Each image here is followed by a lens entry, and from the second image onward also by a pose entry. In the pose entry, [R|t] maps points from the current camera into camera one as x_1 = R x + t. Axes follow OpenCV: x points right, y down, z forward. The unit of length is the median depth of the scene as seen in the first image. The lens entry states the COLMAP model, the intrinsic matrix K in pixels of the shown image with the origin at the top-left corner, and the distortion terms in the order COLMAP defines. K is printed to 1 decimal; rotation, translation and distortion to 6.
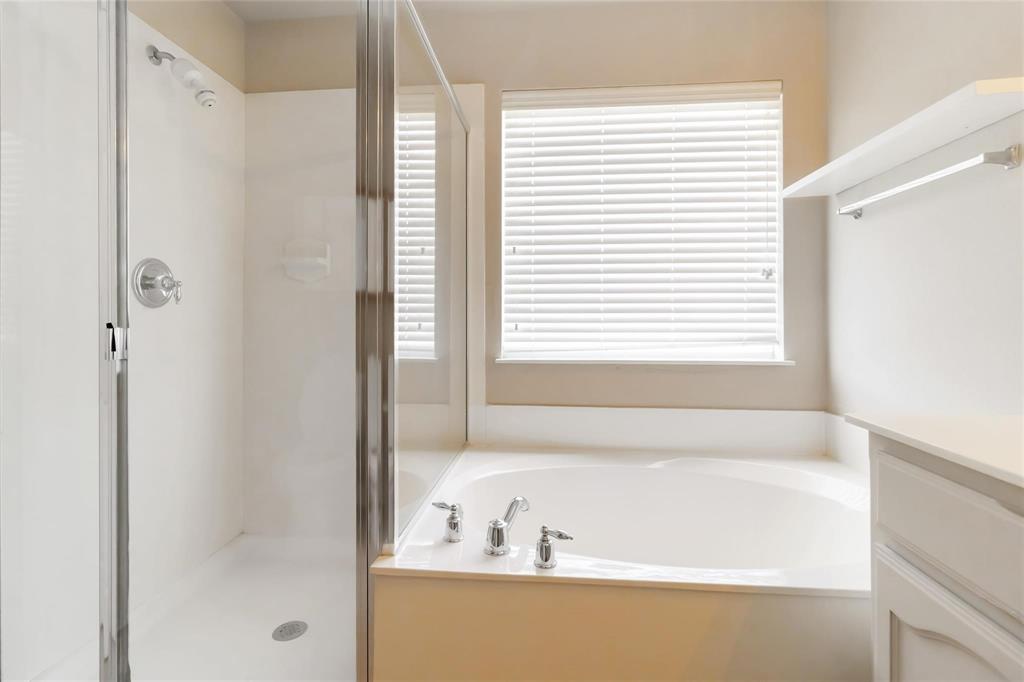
lens RADIAL K [[486.6, 0, 516.2], [0, 486.6, 322.8], [0, 0, 1]] dist [-0.001241, 0.000119]
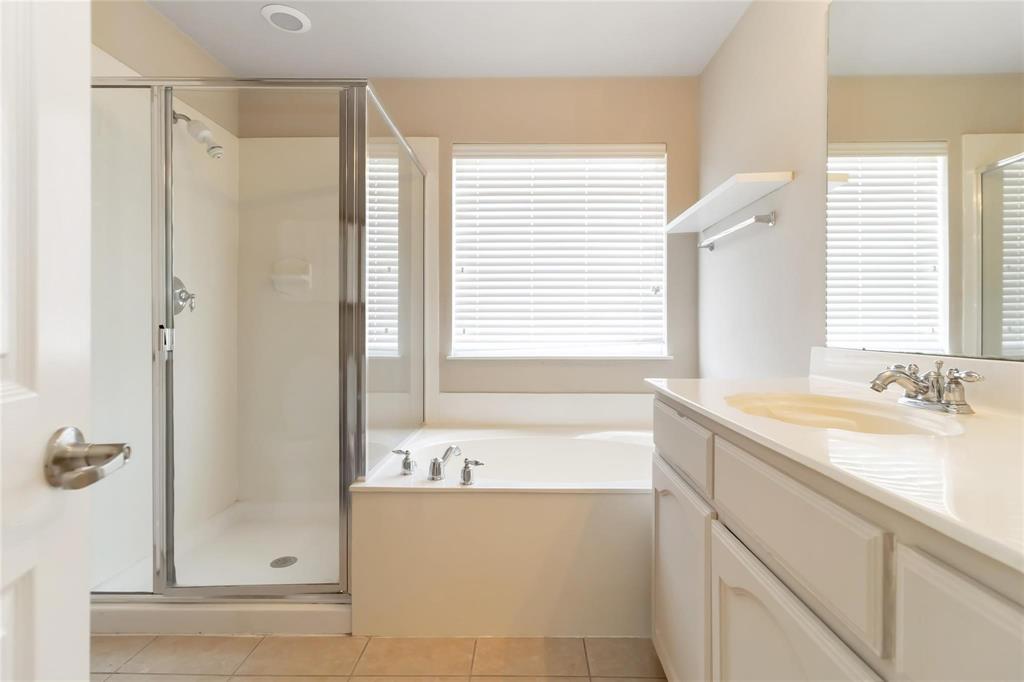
lens RADIAL K [[458.8, 0, 515.6], [0, 458.8, 330.5], [0, 0, 1]] dist [0.000243, -0.000092]
pose [[0.997376, -0.000557, 0.072393, 0.049124], [0.000690, 0.999998, -0.001807, 0.009809], [-0.072391, 0.001852, 0.997375, -0.201237]]
